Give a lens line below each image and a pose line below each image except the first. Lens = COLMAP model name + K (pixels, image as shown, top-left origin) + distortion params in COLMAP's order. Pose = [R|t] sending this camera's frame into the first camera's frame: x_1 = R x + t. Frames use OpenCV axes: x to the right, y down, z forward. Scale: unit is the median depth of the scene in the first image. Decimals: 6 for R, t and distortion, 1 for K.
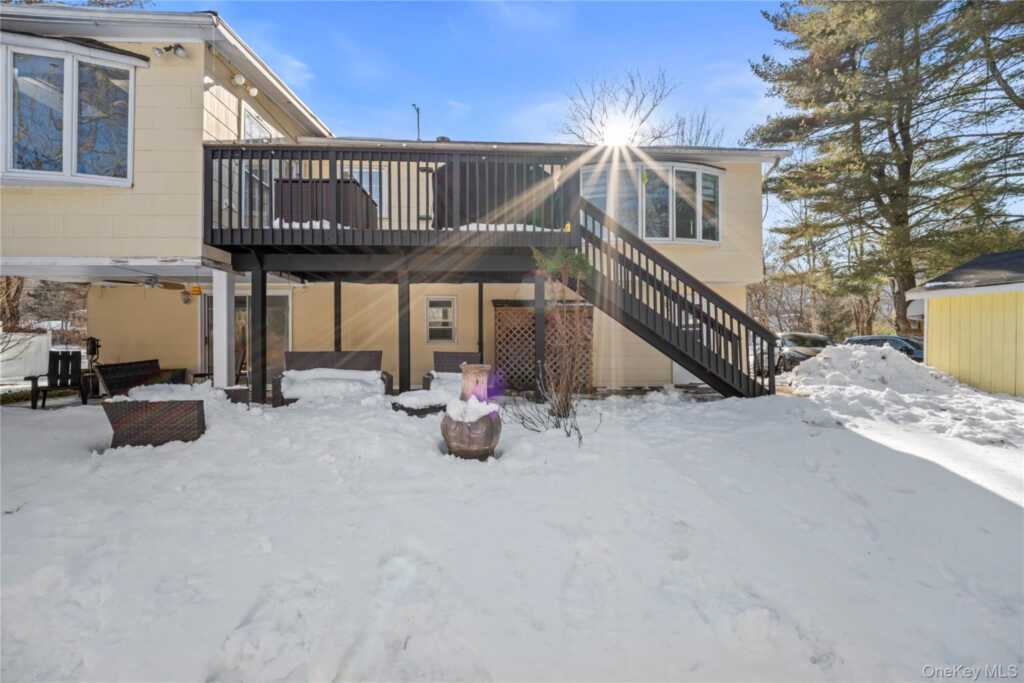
lens RADIAL K [[484.5, 0, 516.2], [0, 484.5, 329.5], [0, 0, 1]] dist [0.017953, -0.019644]
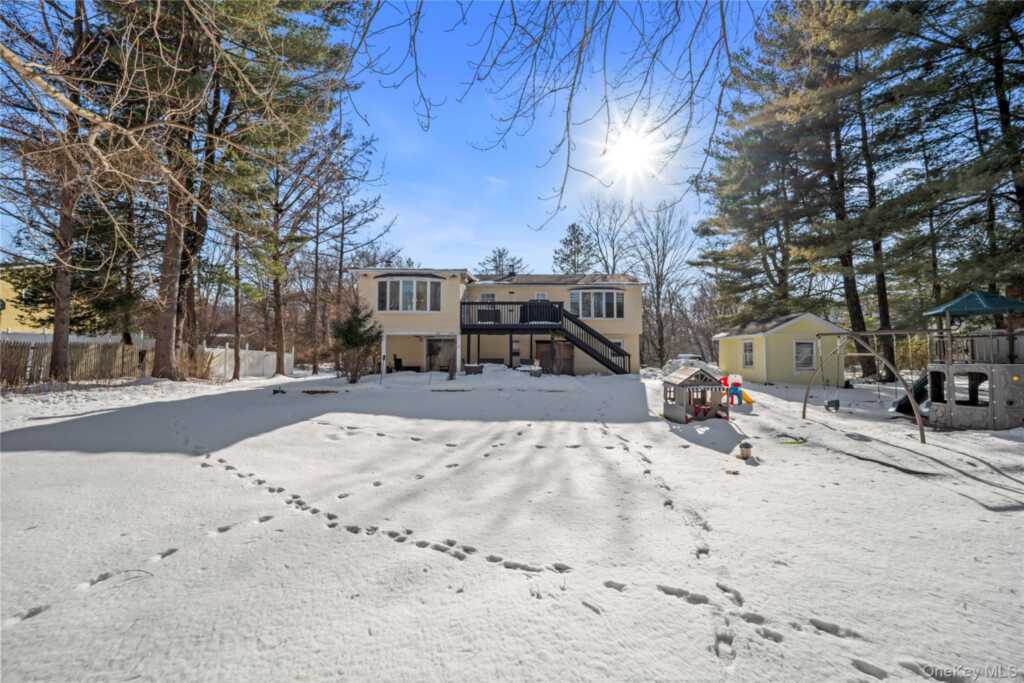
lens RADIAL K [[484.5, 0, 516.2], [0, 484.5, 329.5], [0, 0, 1]] dist [0.017953, -0.019644]
pose [[0.998195, 0.003143, -0.059974, 0.004593], [-0.005687, 0.999089, -0.042285, -0.014518], [0.059787, 0.042549, 0.997304, -2.520750]]
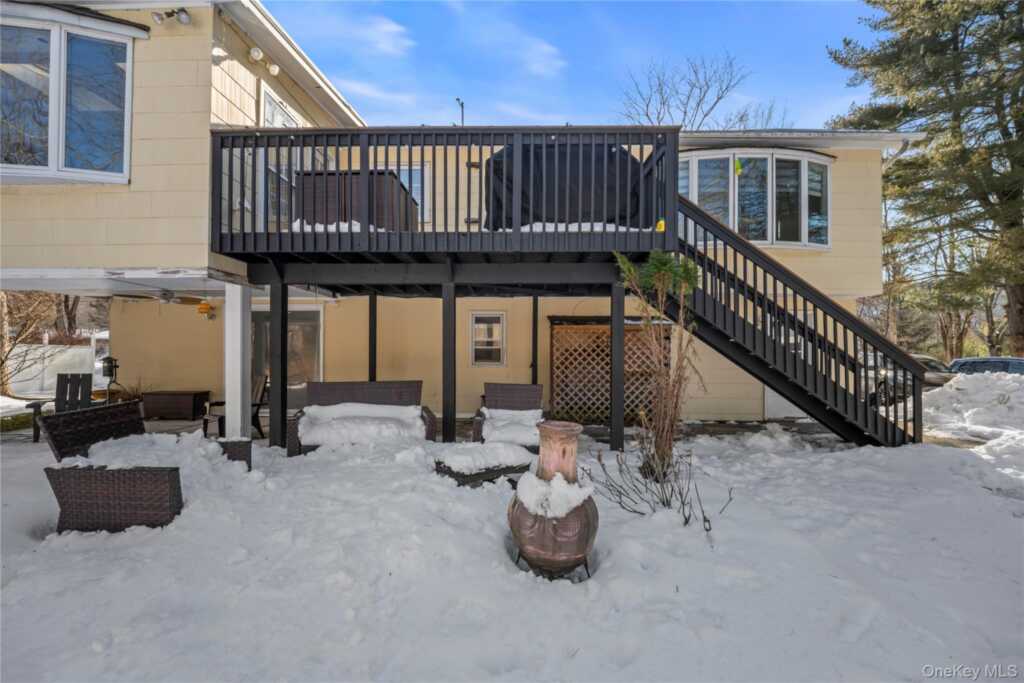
lens RADIAL K [[495.1, 0, 512.0], [0, 495.1, 341.5], [0, 0, 1]] dist [-0.000935, -0.000813]
pose [[0.996143, 0.007986, -0.087376, -0.059061], [-0.007881, 0.999968, 0.001543, -0.028219], [0.087385, -0.000849, 0.996174, 0.201448]]
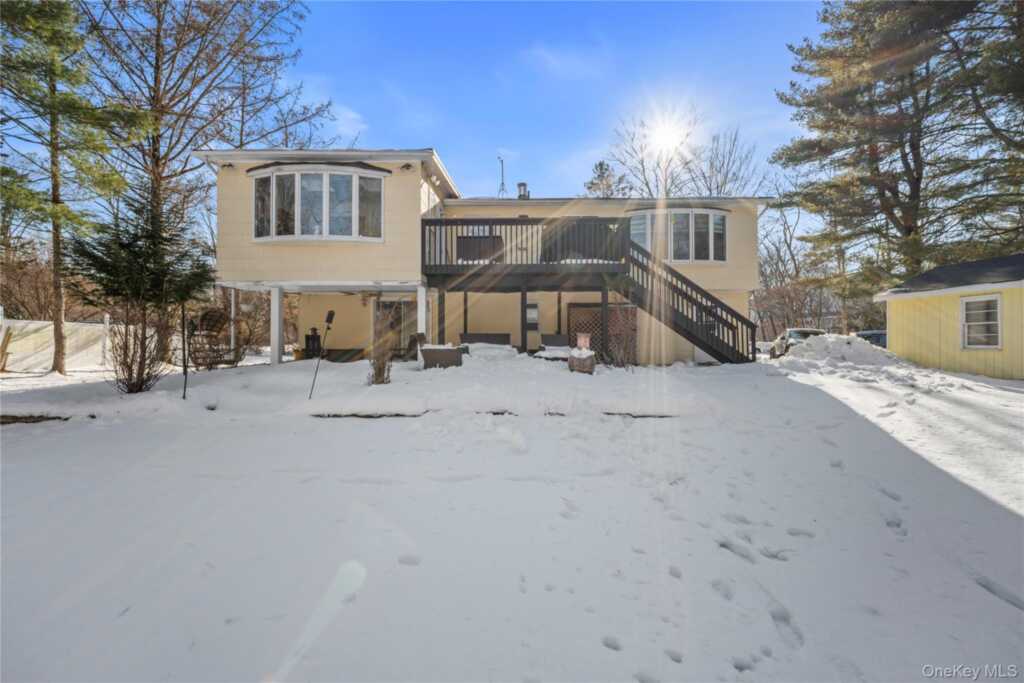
lens RADIAL K [[484.5, 0, 516.2], [0, 484.5, 329.5], [0, 0, 1]] dist [0.017953, -0.019644]
pose [[0.997067, 0.000465, -0.076538, -0.141300], [-0.000805, 0.999990, -0.004408, 0.041553], [0.076535, 0.004457, 0.997057, -0.747469]]
